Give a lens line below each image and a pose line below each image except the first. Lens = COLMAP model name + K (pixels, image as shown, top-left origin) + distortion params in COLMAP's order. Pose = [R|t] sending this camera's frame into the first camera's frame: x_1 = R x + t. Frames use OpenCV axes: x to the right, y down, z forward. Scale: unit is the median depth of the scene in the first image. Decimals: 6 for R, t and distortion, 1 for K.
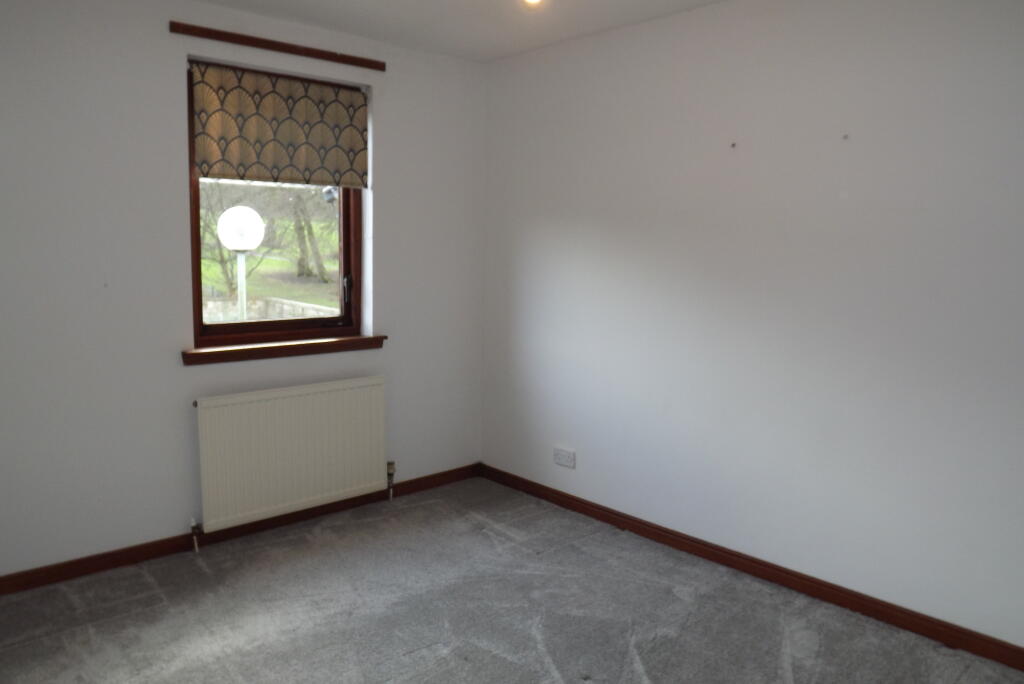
lens RADIAL K [[716.5, 0, 521.5], [0, 716.5, 333.5], [0, 0, 1]] dist [-0.076312, 0.017474]
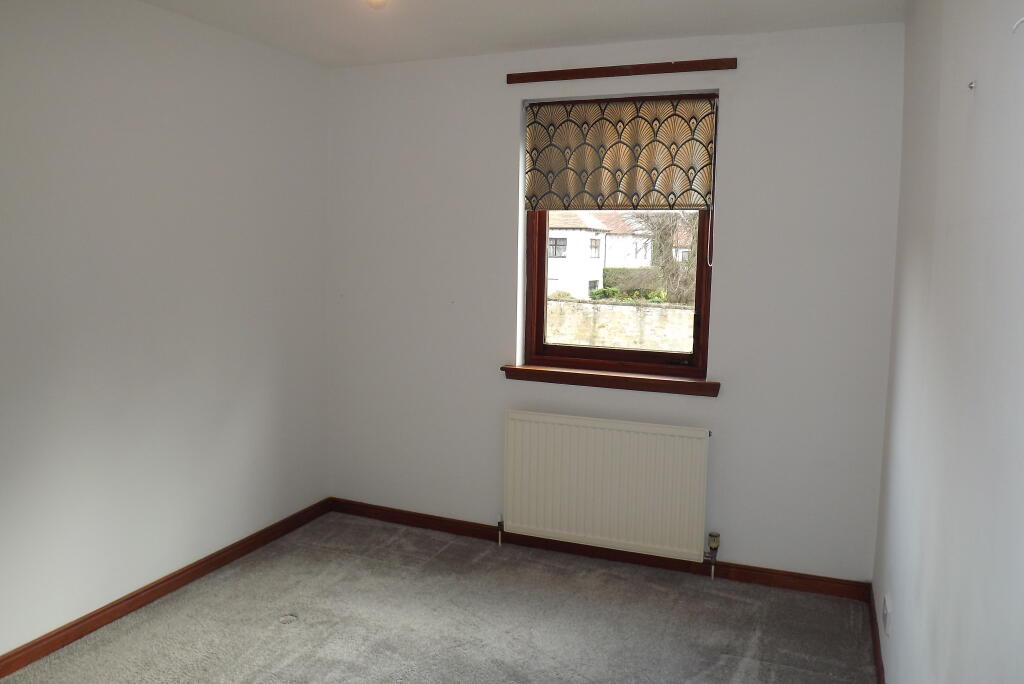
lens RADIAL K [[716.5, 0, 551.0], [0, 716.5, 340.6], [0, 0, 1]] dist [-0.076312, 0.017474]
pose [[0.445085, 0.089956, -0.890959, 0.533057], [-0.119661, 0.991993, 0.040379, -0.064883], [0.887457, 0.088641, 0.452285, 0.512247]]
